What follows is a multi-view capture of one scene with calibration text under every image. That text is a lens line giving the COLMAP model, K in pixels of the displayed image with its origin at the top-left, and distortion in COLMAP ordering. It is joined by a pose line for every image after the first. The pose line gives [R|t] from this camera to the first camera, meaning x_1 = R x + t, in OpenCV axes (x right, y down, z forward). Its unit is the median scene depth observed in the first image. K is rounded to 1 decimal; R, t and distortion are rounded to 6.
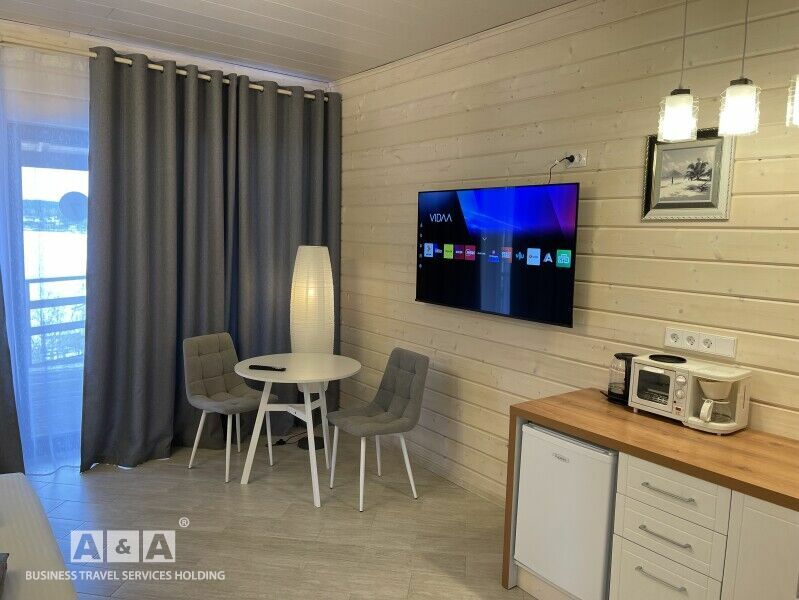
lens RADIAL K [[589.5, 0, 399.5], [0, 589.5, 300.0], [0, 0, 1]] dist [0.067418, -0.123719]
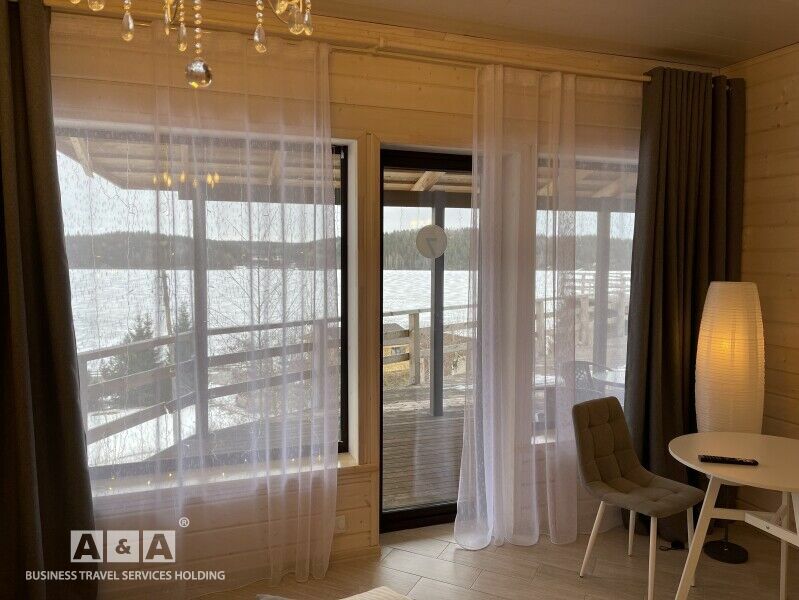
lens RADIAL K [[589.5, 0, 399.5], [0, 589.5, 300.0], [0, 0, 1]] dist [0.067418, -0.123719]
pose [[0.944290, -0.004834, -0.329080, -0.357013], [-0.011992, 0.998723, -0.049082, -0.033552], [0.328897, 0.050294, 0.943026, 0.211833]]
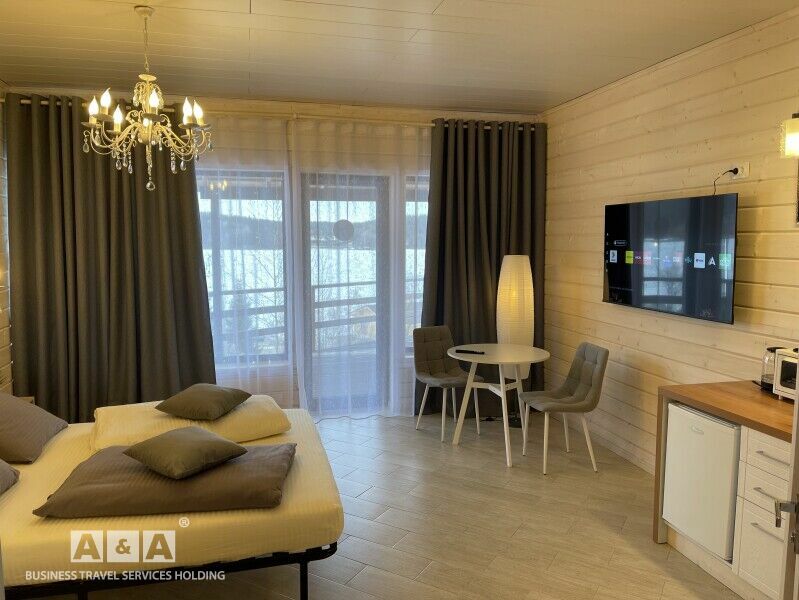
lens RADIAL K [[589.5, 0, 399.5], [0, 589.5, 300.0], [0, 0, 1]] dist [0.067418, -0.123719]
pose [[0.915917, 0.008833, -0.401272, 0.141602], [-0.015579, 0.999787, -0.013552, 0.022417], [0.401066, 0.018664, 0.915859, -0.222300]]
